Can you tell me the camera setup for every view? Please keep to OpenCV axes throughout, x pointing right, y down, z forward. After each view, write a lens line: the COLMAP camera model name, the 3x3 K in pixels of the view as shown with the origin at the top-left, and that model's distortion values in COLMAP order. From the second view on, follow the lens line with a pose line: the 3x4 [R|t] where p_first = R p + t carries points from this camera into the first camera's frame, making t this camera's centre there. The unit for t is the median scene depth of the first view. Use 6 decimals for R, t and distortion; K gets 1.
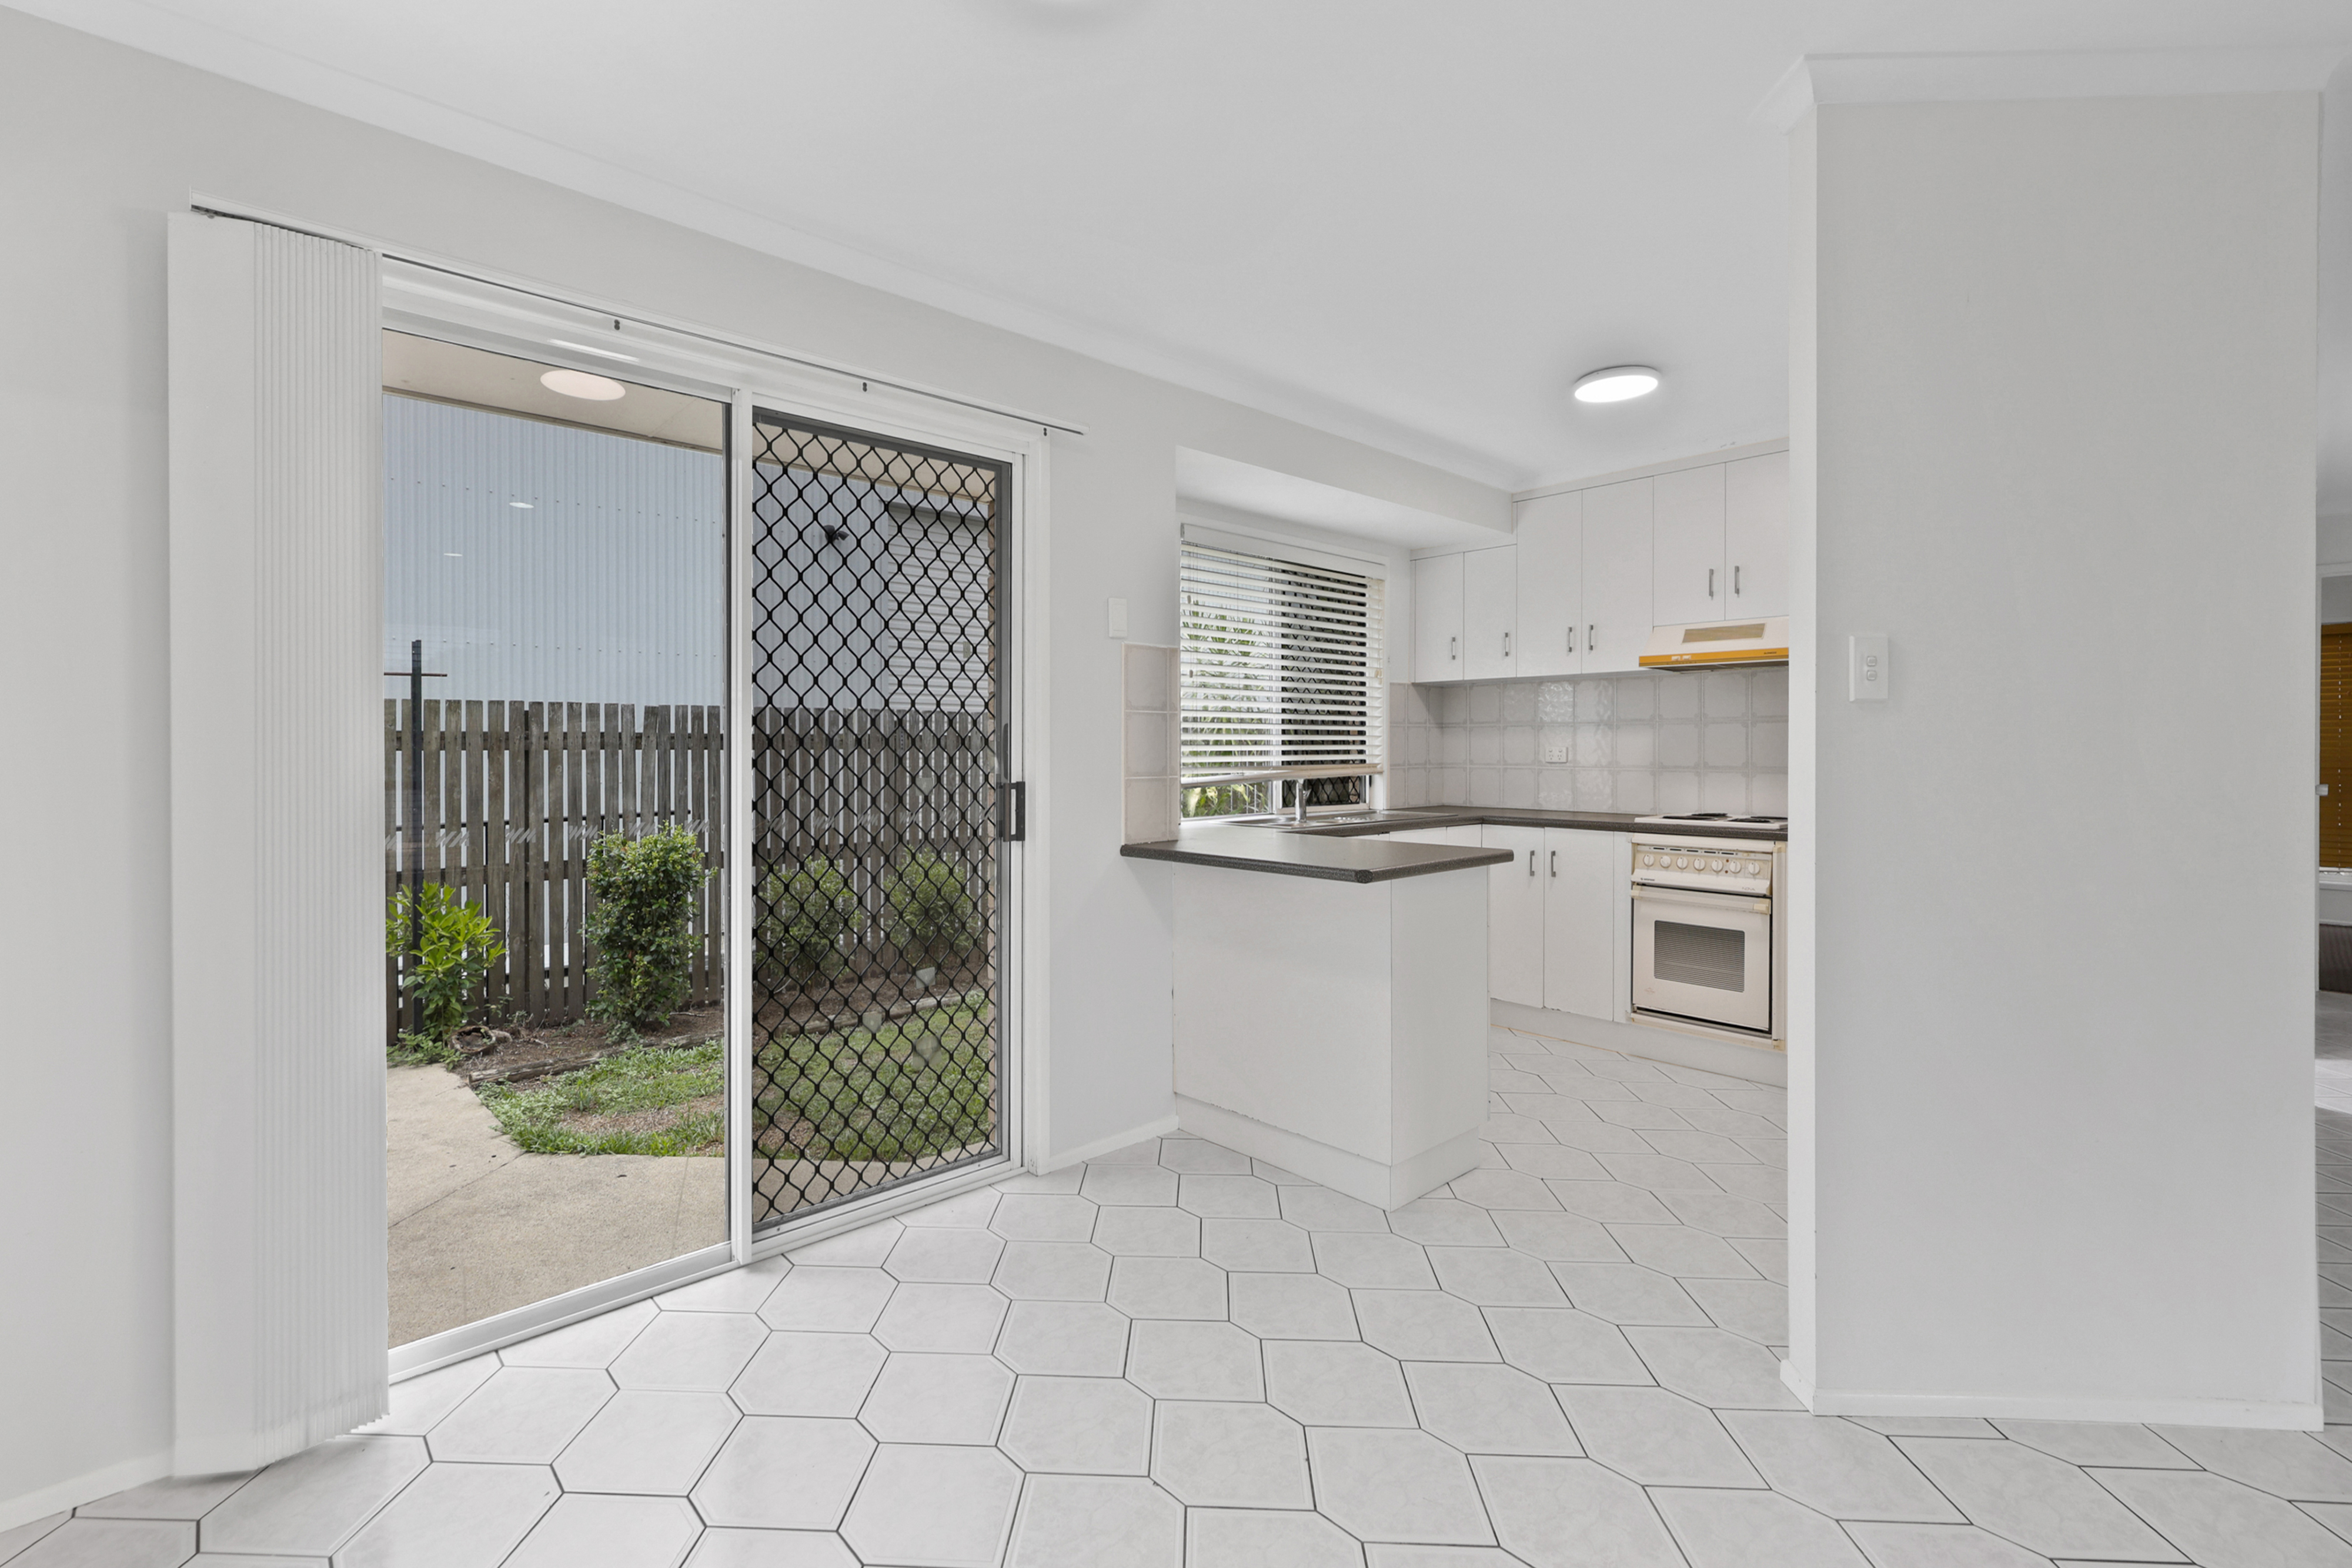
lens RADIAL K [[1032.4, 0, 1135.5], [0, 1032.4, 748.8], [0, 0, 1]] dist [-0.008216, -0.000218]
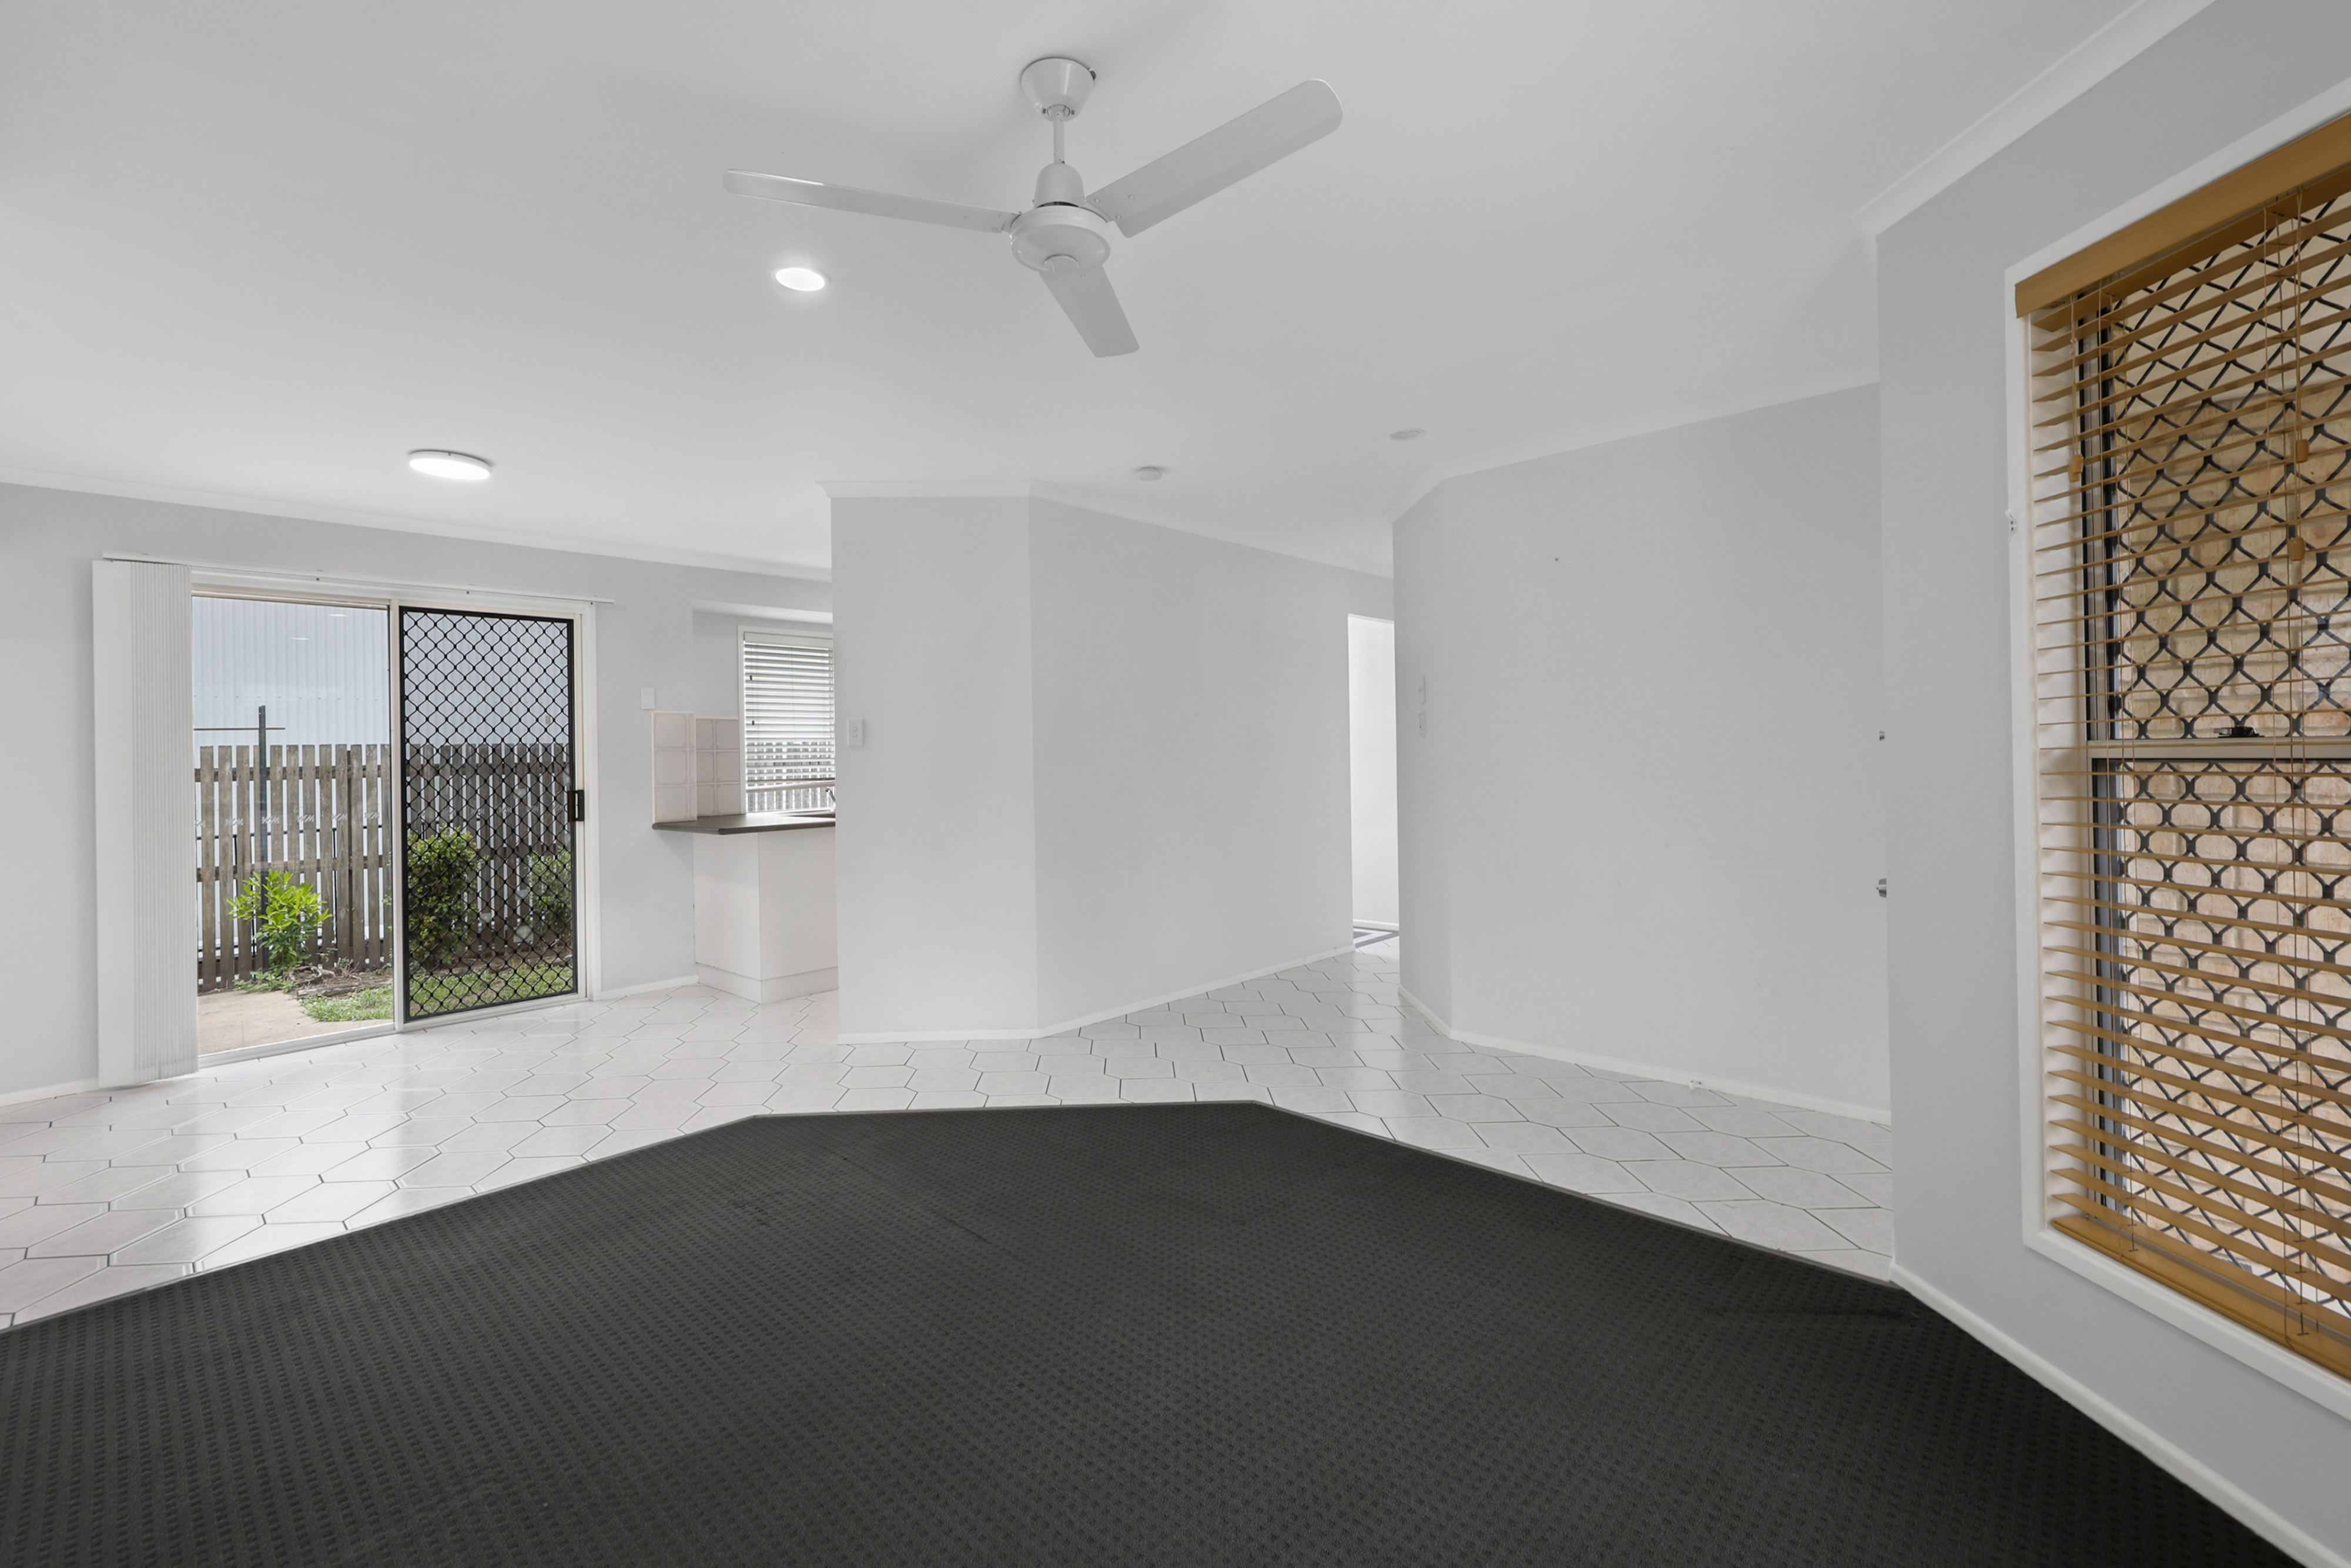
lens RADIAL K [[1032.0, 0, 1204.6], [0, 1032.0, 746.1], [0, 0, 1]] dist [-0.008216, -0.000218]
pose [[0.996169, -0.019086, 0.085343, 0.527815], [0.020523, 0.999661, -0.015993, 0.004033], [-0.085009, 0.017683, 0.996223, -0.587851]]
